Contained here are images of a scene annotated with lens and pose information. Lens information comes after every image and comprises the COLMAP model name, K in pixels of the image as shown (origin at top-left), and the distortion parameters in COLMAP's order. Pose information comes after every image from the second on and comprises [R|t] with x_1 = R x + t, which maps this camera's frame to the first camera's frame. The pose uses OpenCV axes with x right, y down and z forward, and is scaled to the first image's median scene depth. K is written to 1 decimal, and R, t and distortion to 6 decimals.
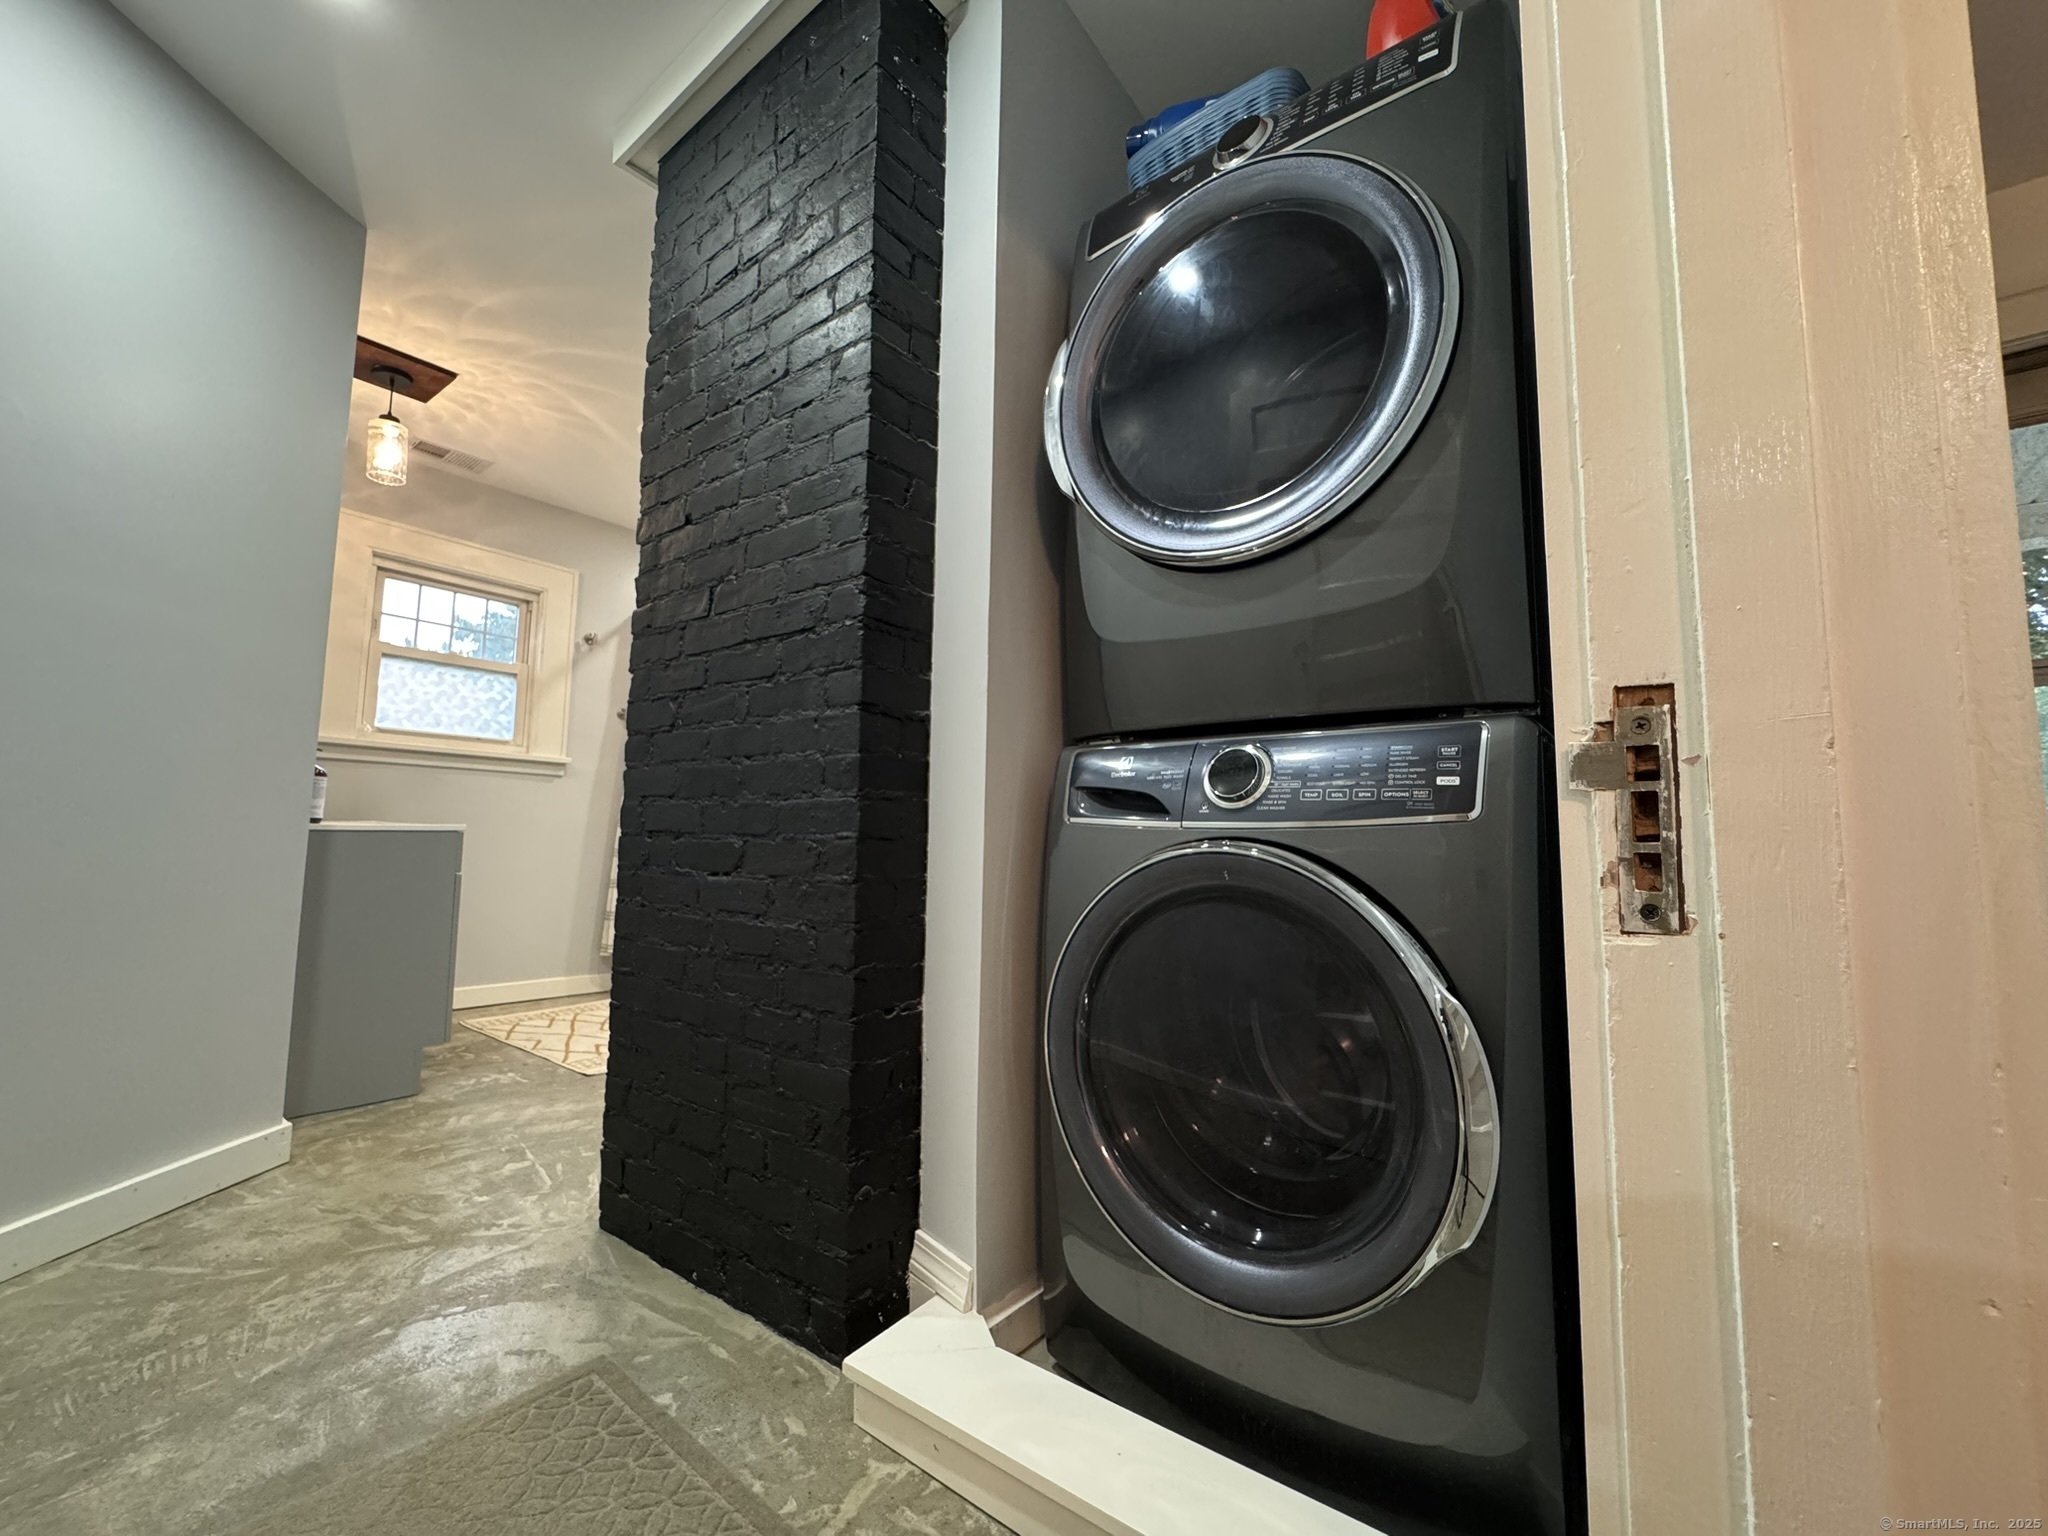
lens RADIAL K [[817.0, 0, 1024.5], [0, 817.0, 766.2], [0, 0, 1]] dist [-0.001616, -0.000067]
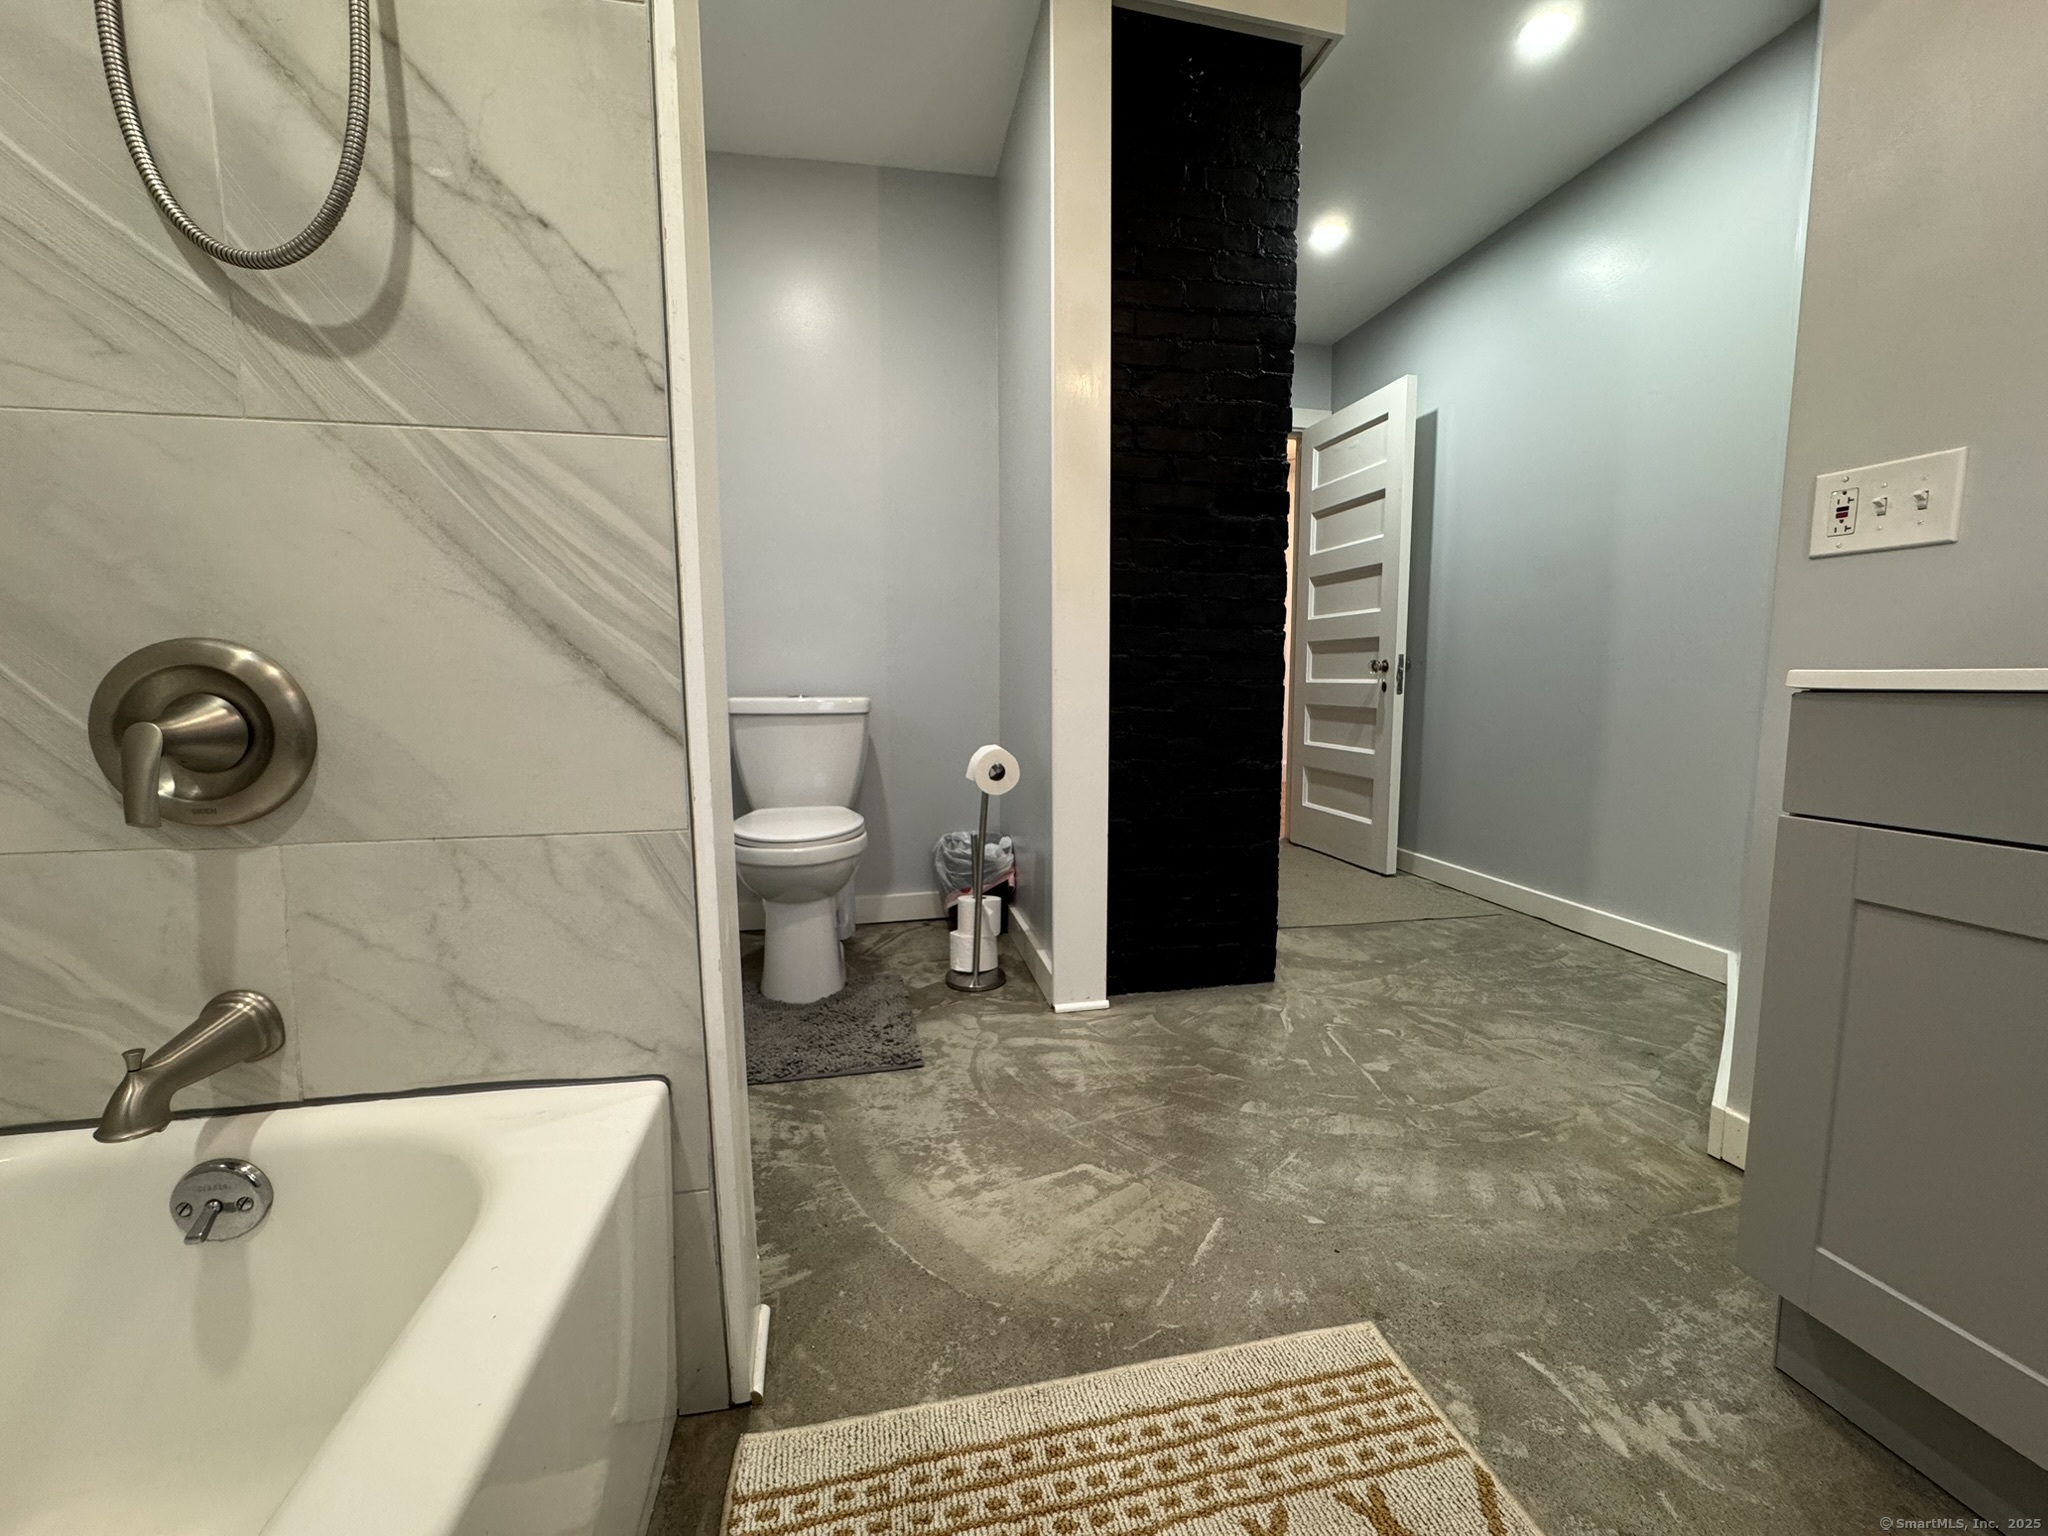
lens RADIAL K [[817.0, 0, 1024.5], [0, 817.0, 766.2], [0, 0, 1]] dist [-0.001616, -0.000067]
pose [[-0.760841, -0.080929, 0.643872, -1.028547], [-0.064638, 0.996710, 0.048898, 0.177924], [-0.645711, -0.004415, -0.763569, 2.255429]]
